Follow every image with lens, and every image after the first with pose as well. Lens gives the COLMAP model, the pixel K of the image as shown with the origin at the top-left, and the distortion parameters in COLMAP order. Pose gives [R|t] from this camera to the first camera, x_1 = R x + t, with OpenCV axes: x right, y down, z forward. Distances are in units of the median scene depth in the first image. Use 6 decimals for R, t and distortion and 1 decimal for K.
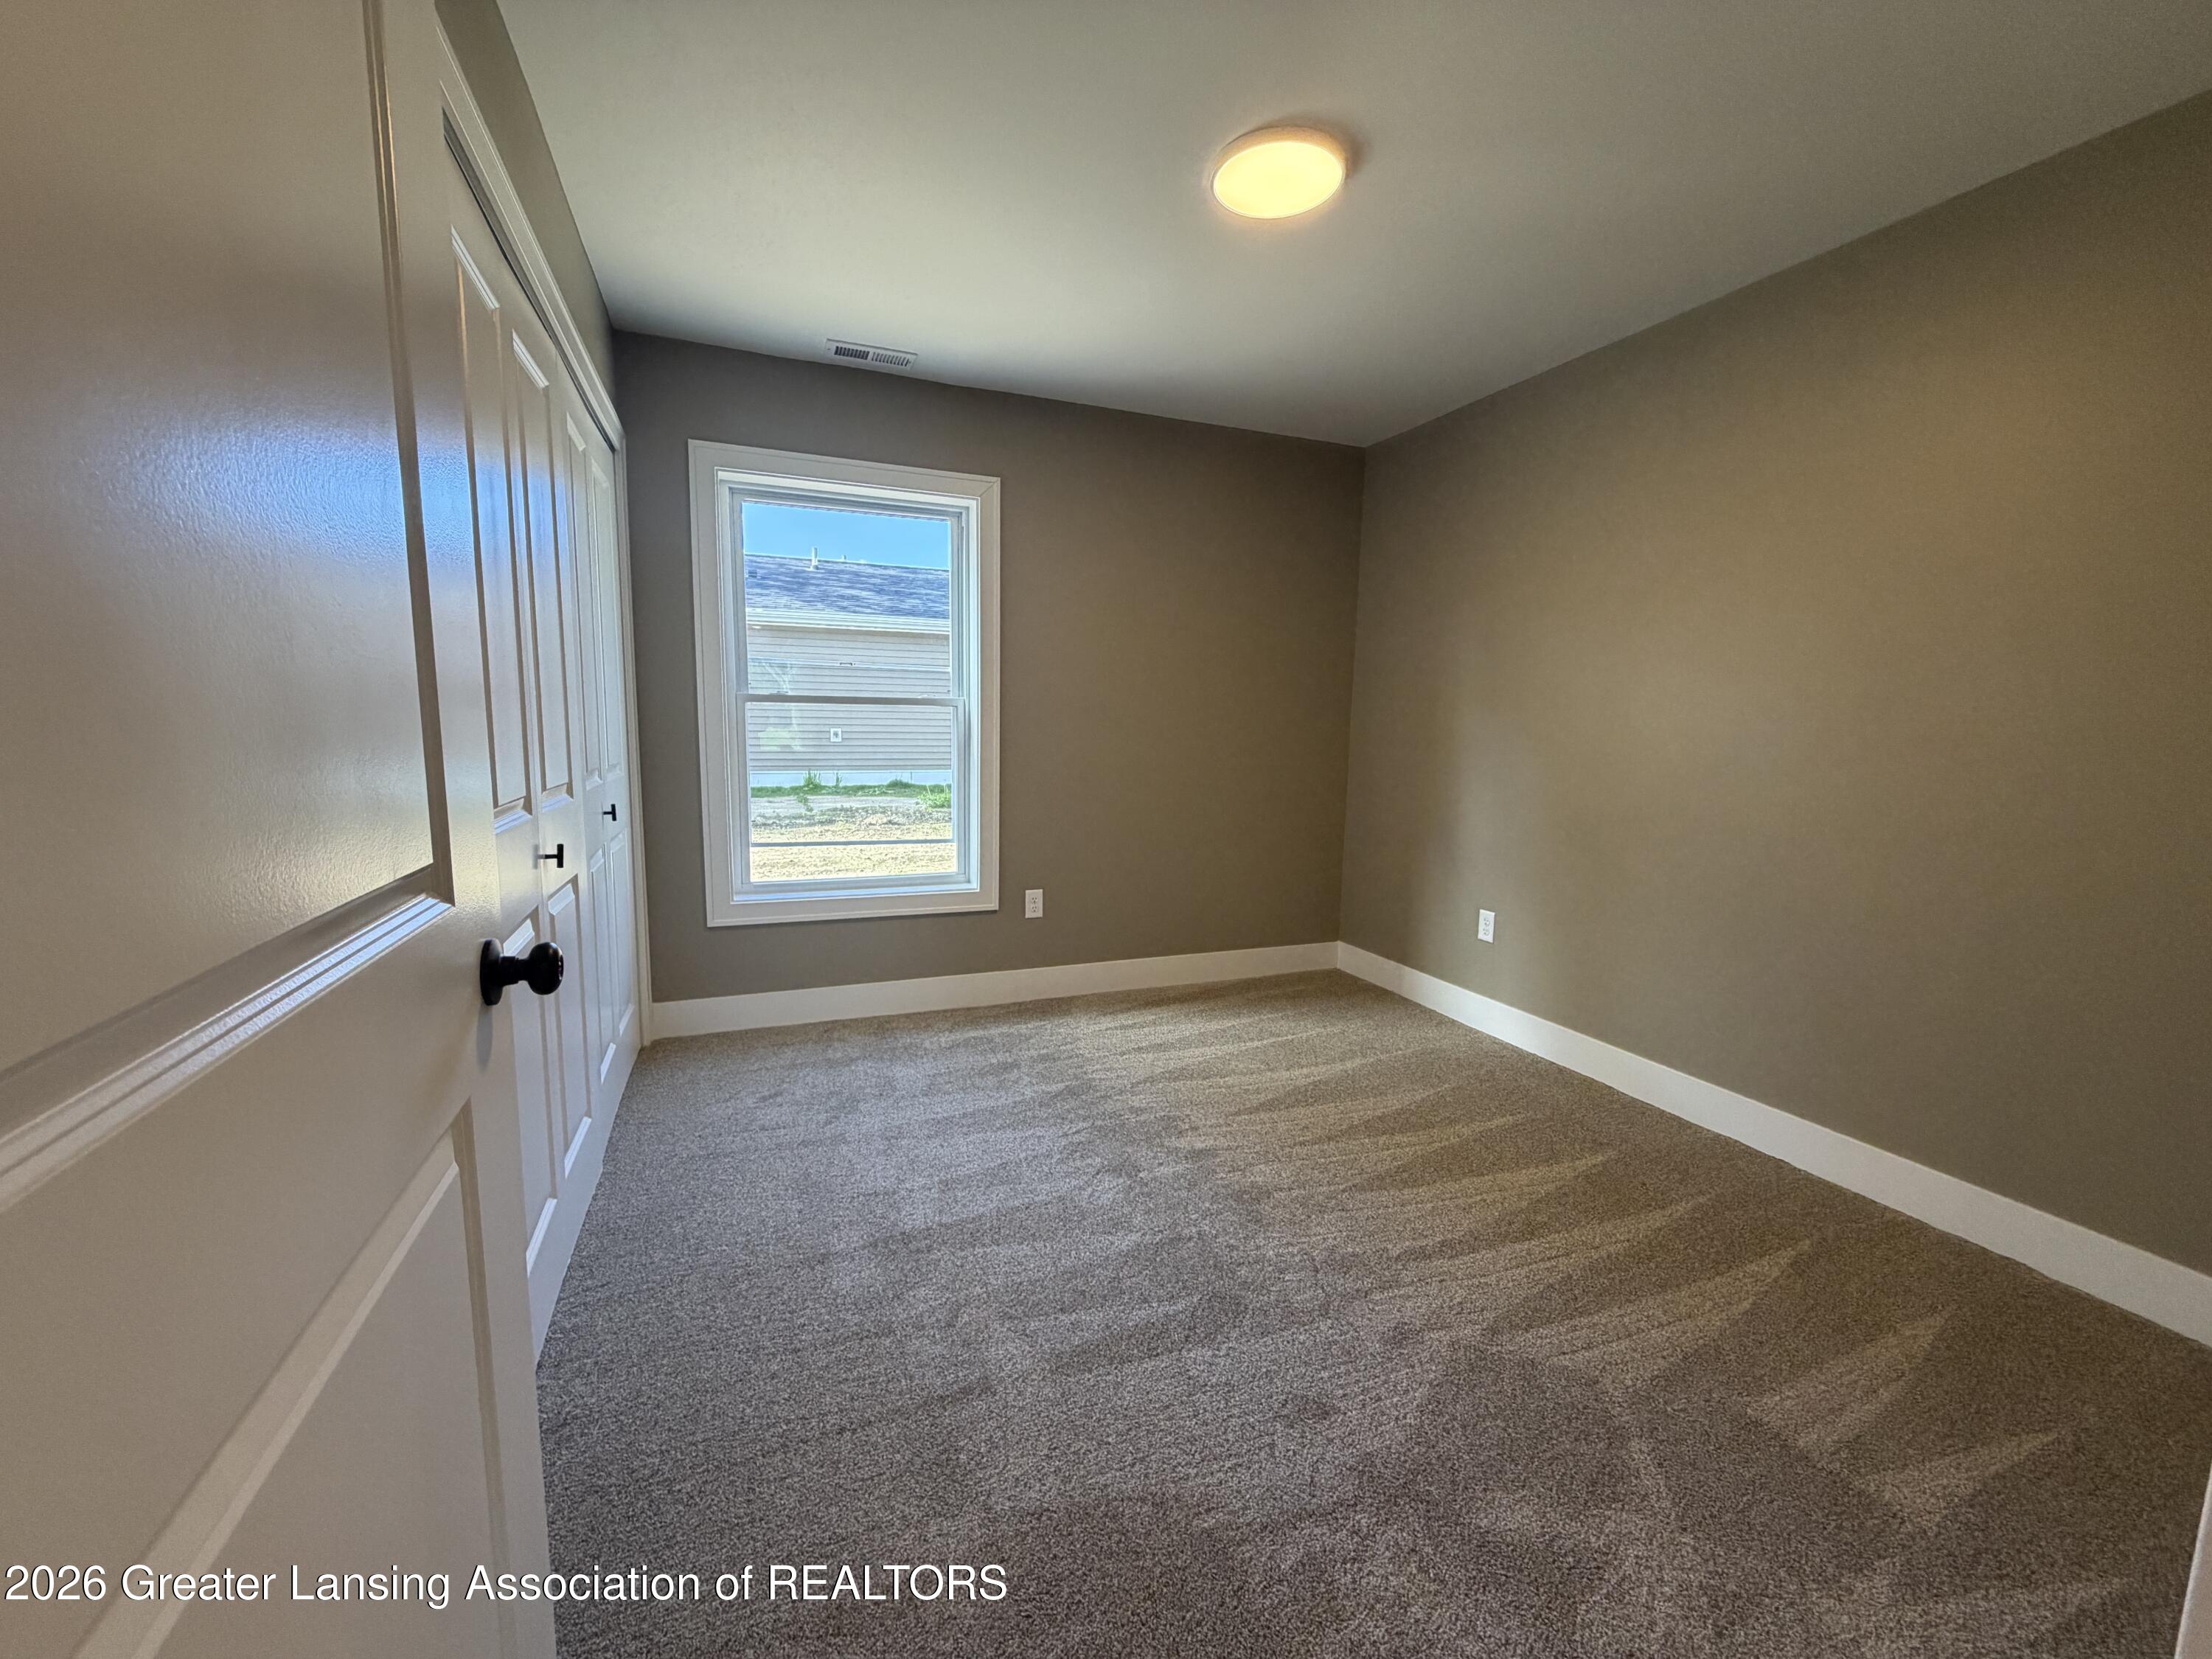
lens RADIAL K [[889.6, 0, 1093.7], [0, 889.6, 825.1], [0, 0, 1]] dist [0.006753, -0.000073]
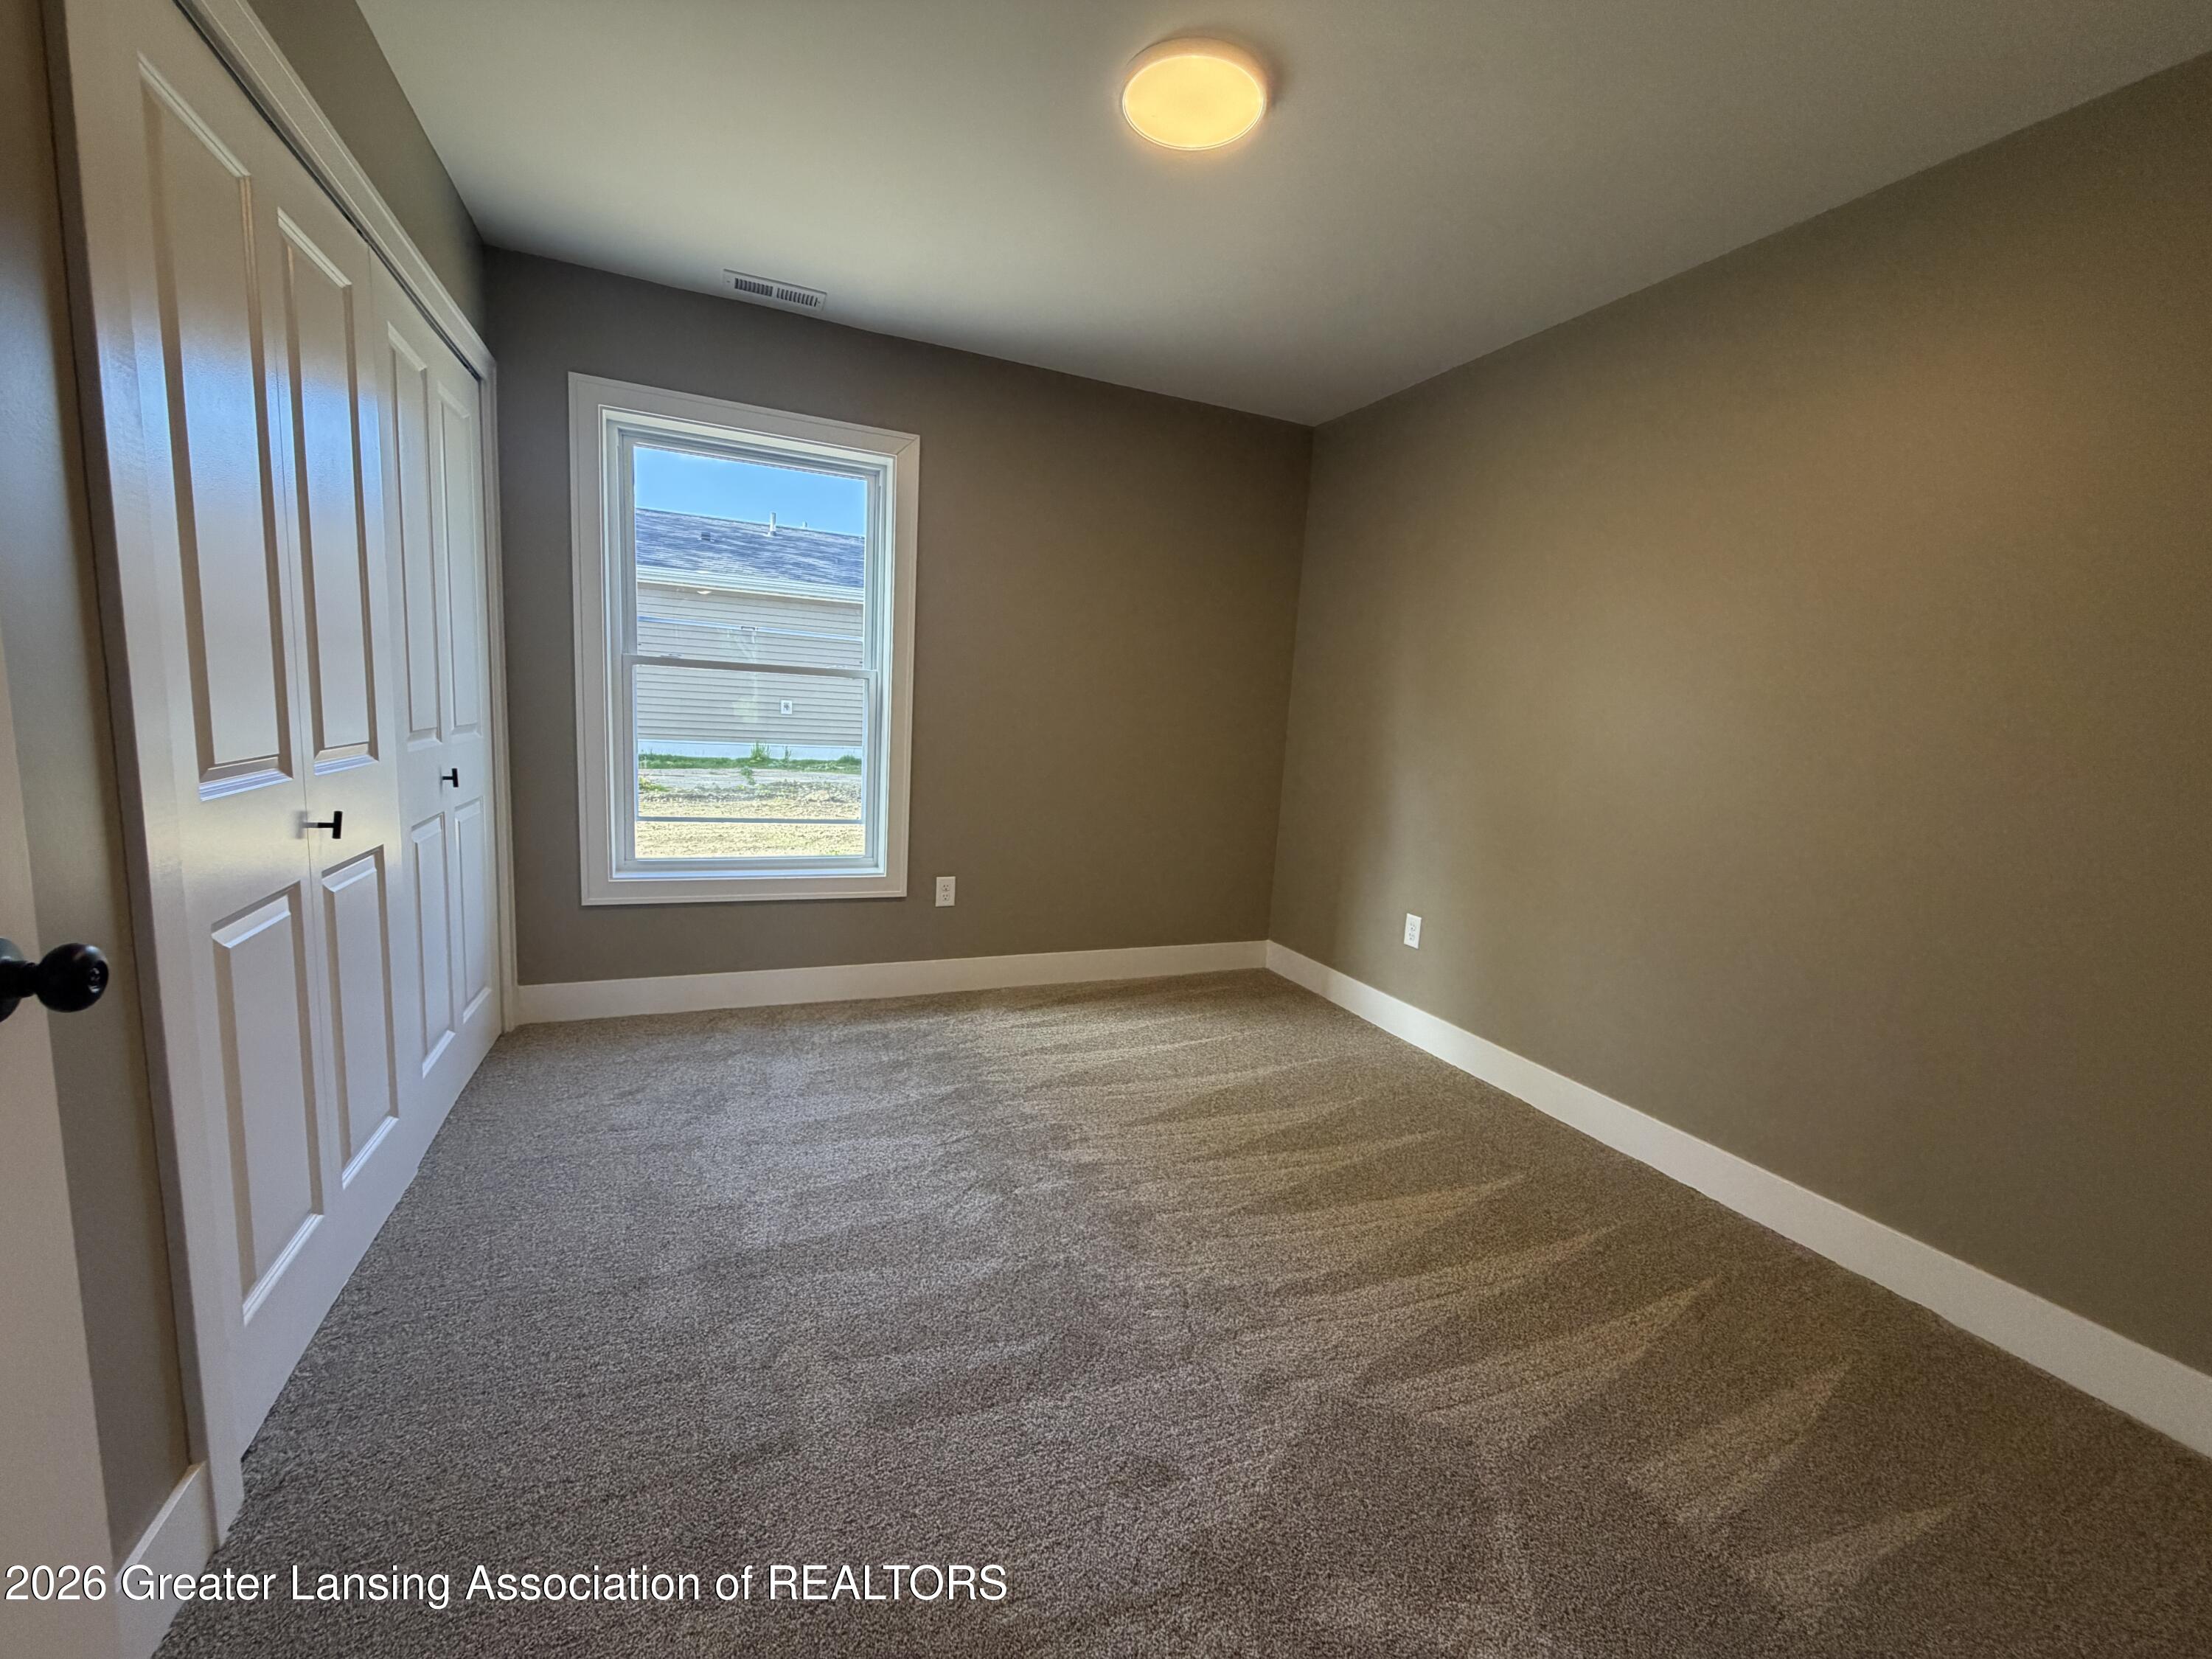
lens RADIAL K [[889.6, 0, 1093.7], [0, 889.6, 825.1], [0, 0, 1]] dist [0.006753, -0.000073]
pose [[0.998729, 0.036351, 0.034915, 0.083098], [-0.036941, 0.999183, 0.016409, -0.005344], [-0.034290, -0.017678, 0.999256, 0.075315]]
